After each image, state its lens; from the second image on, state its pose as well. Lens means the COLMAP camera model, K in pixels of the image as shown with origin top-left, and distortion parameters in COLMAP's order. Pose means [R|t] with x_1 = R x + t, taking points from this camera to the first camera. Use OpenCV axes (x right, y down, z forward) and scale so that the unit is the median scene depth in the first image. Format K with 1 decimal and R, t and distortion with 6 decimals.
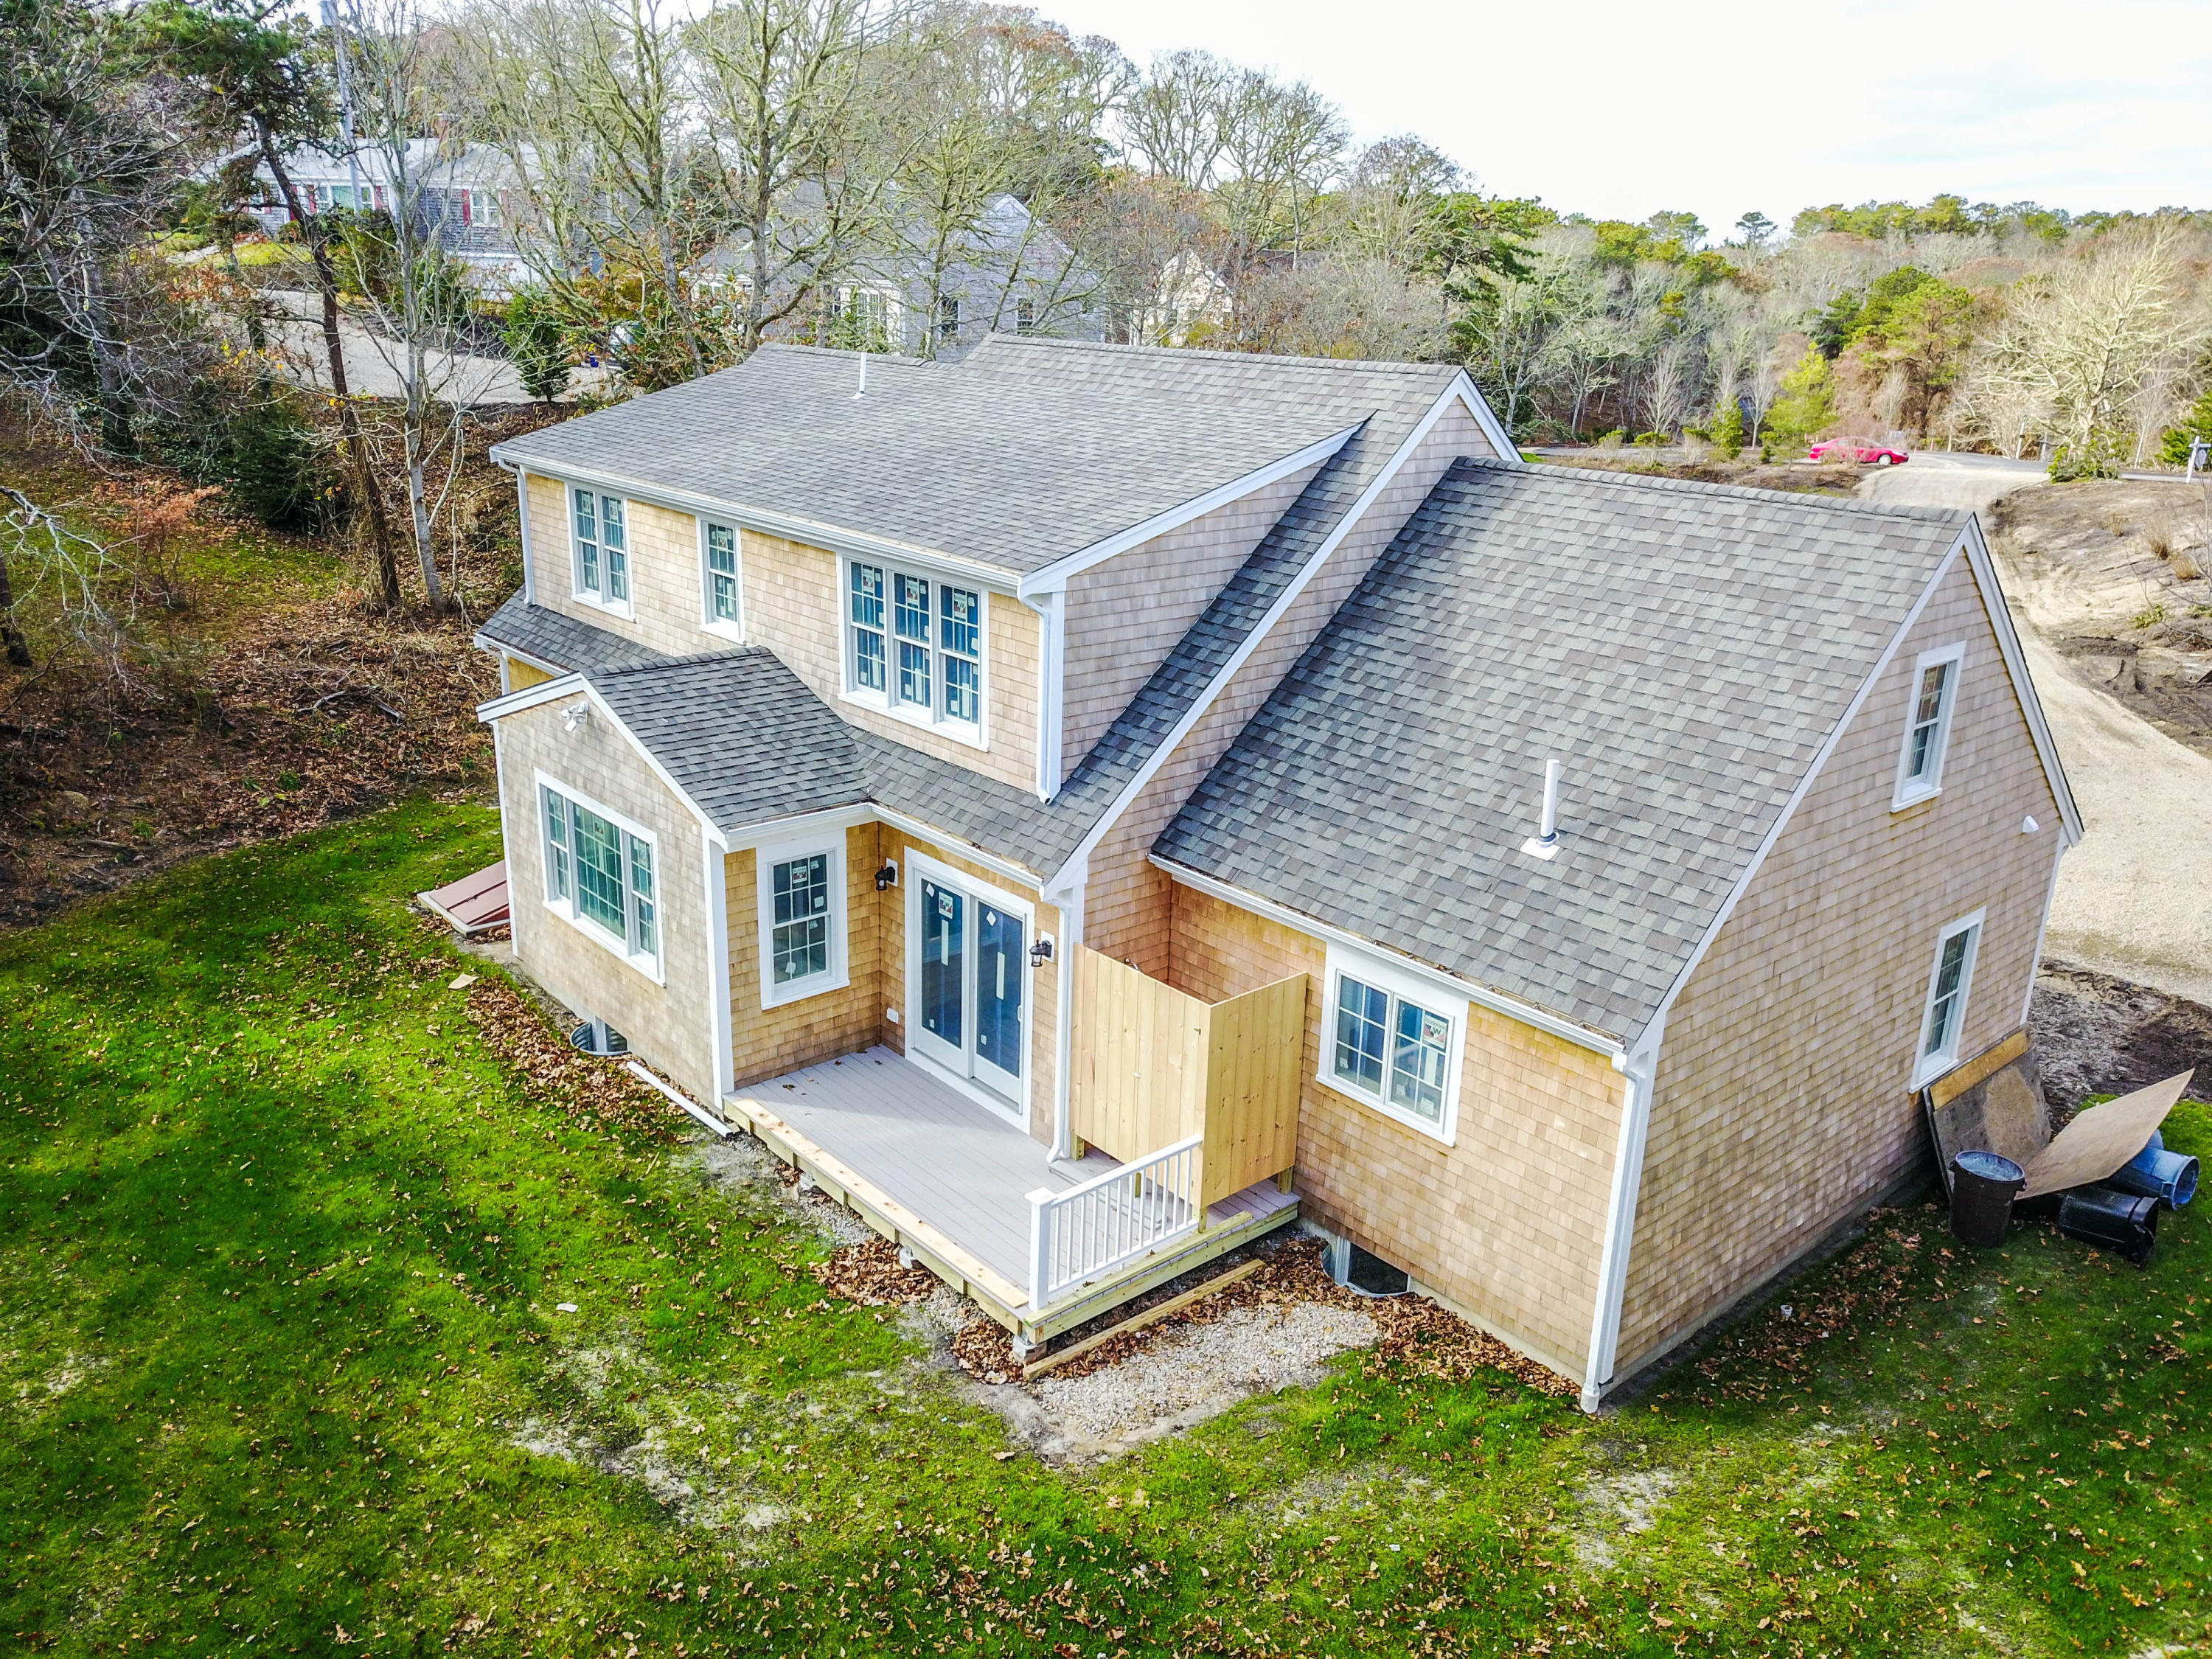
lens RADIAL K [[1754.0, 0, 1106.0], [0, 1754.0, 829.5], [0, 0, 1]] dist [0.026437, 0.040510]
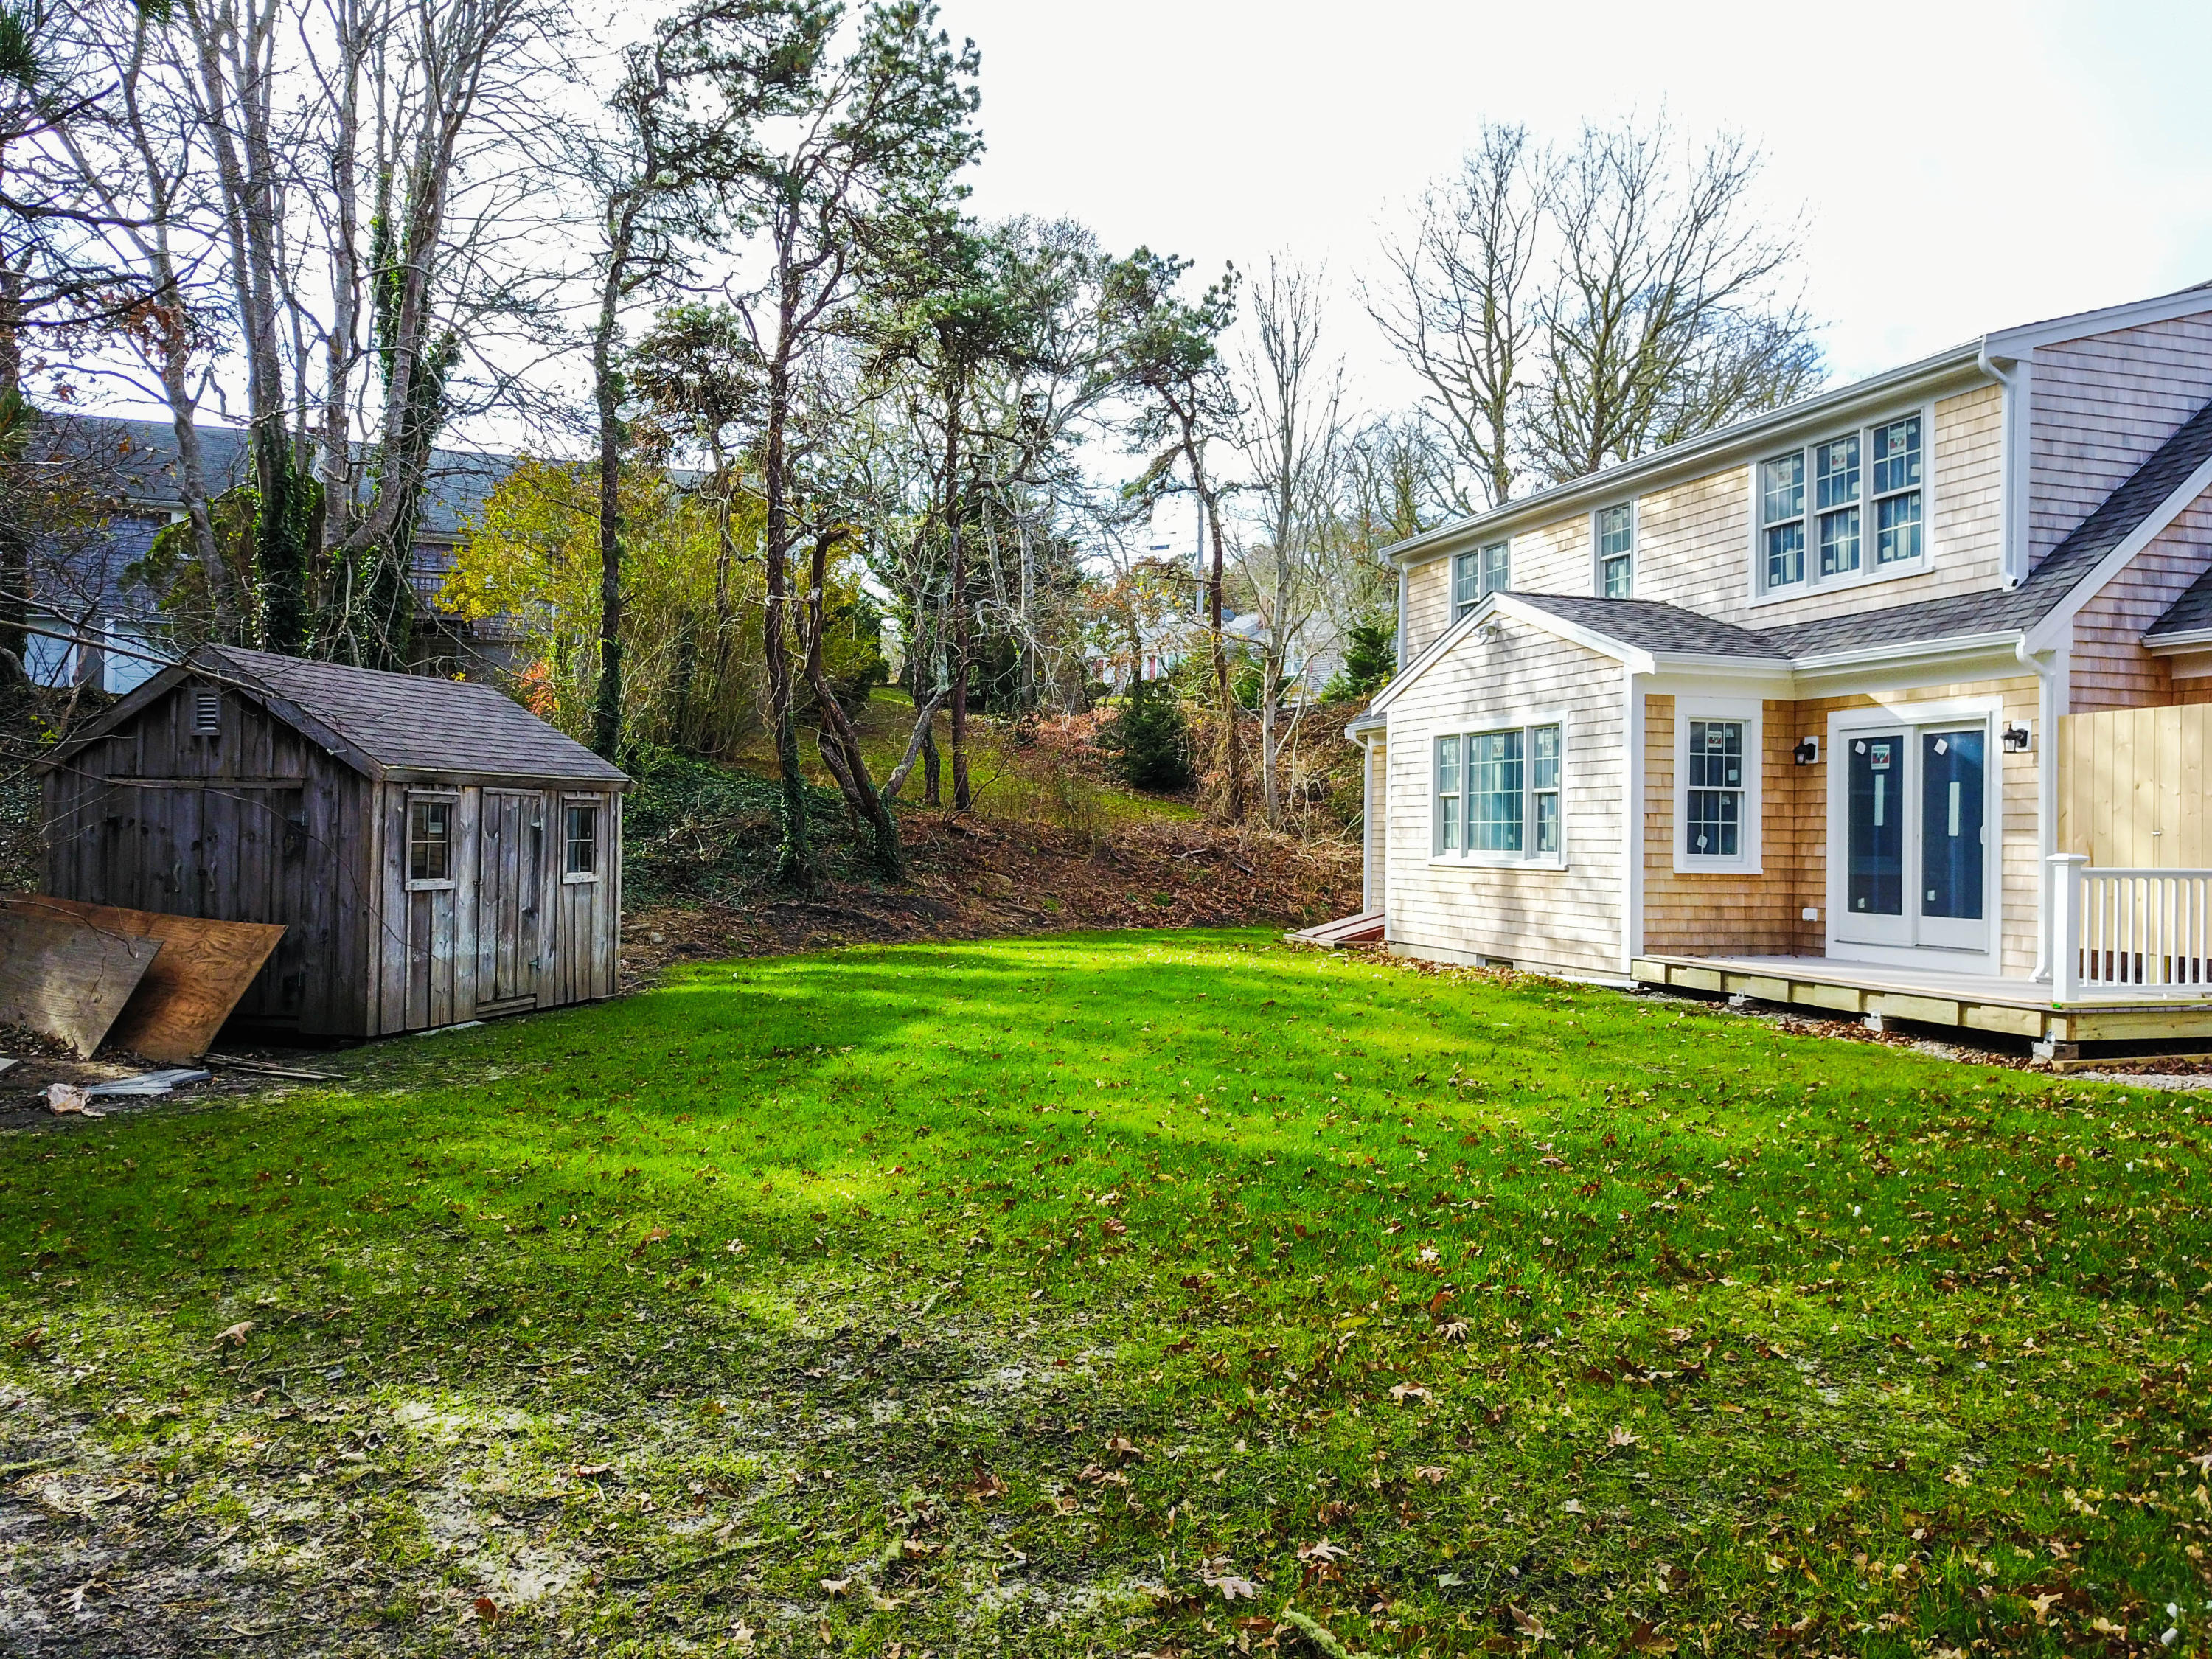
lens RADIAL K [[1754.0, 0, 1106.0], [0, 1754.0, 829.5], [0, 0, 1]] dist [0.026437, 0.040510]
pose [[0.925992, -0.027152, -0.376566, -0.119775], [-0.104901, 0.939633, -0.325708, 0.430714], [0.362677, 0.341105, 0.867244, 0.034667]]
